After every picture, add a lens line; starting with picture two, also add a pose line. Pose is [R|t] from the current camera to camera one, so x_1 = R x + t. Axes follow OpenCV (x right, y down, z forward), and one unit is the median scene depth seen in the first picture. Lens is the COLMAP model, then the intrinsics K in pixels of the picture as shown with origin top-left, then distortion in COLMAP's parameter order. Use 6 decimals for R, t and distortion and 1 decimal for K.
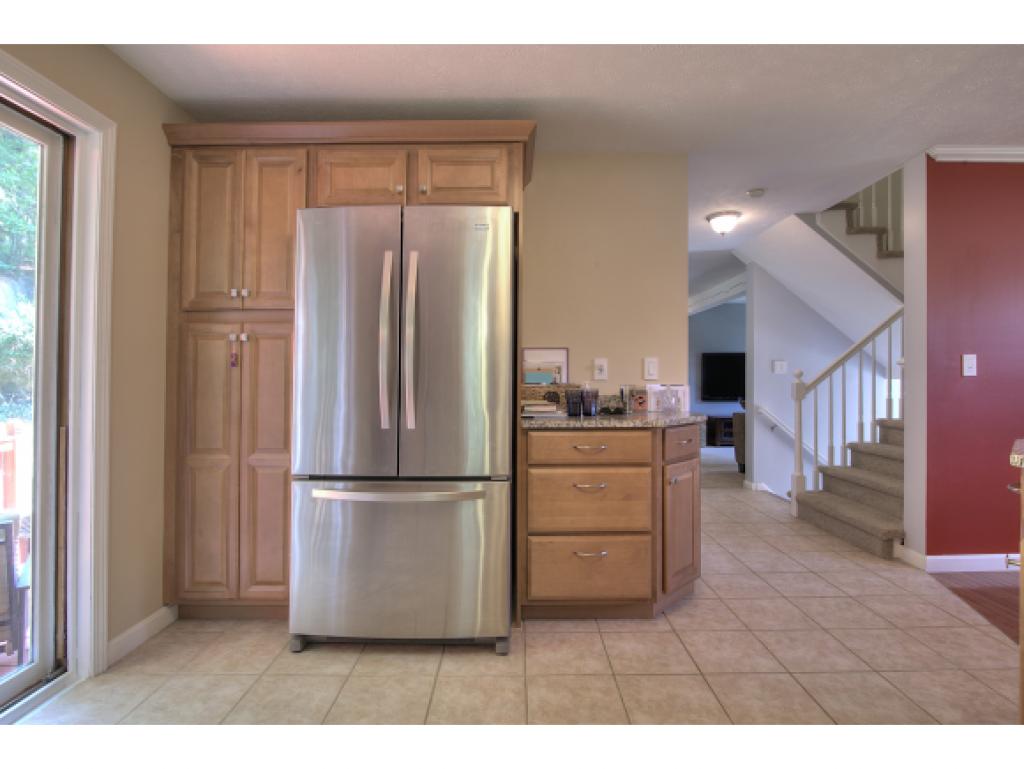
lens RADIAL K [[514.6, 0, 512.0], [0, 514.6, 384.5], [0, 0, 1]] dist [-0.021764, 0.006094]
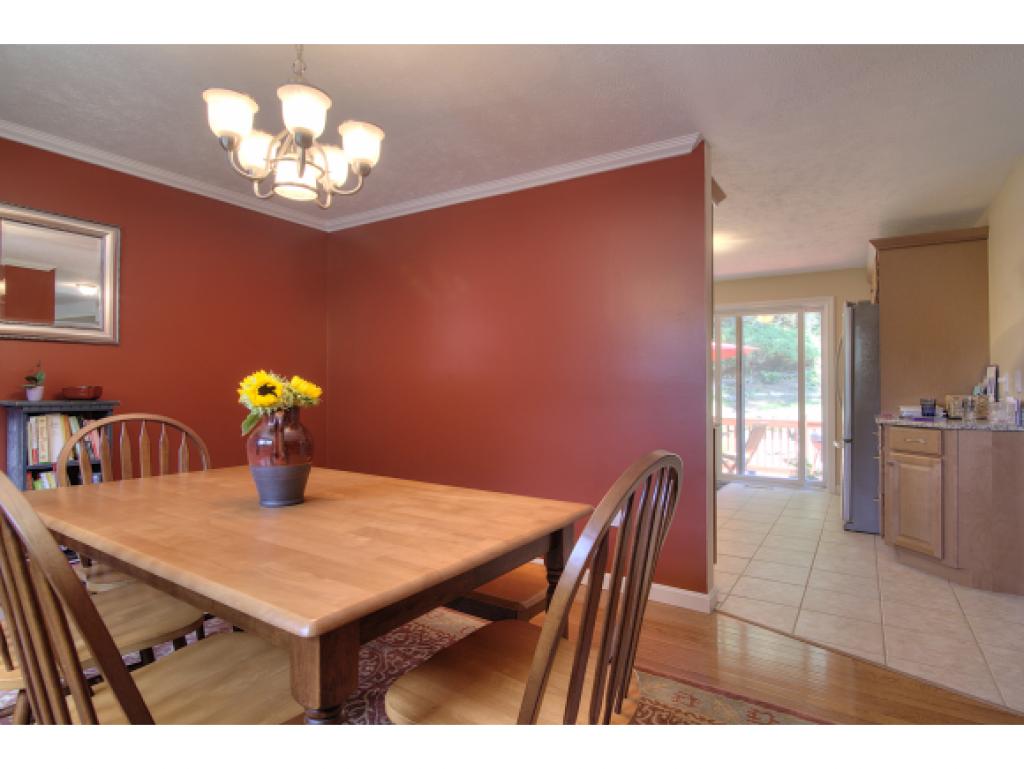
lens RADIAL K [[514.6, 0, 512.0], [0, 514.6, 384.5], [0, 0, 1]] dist [-0.021764, 0.006094]
pose [[-0.596851, -0.016299, -0.802186, 1.924998], [0.001507, 0.999769, -0.021435, 0.007318], [0.802350, -0.014002, -0.596689, 0.951862]]
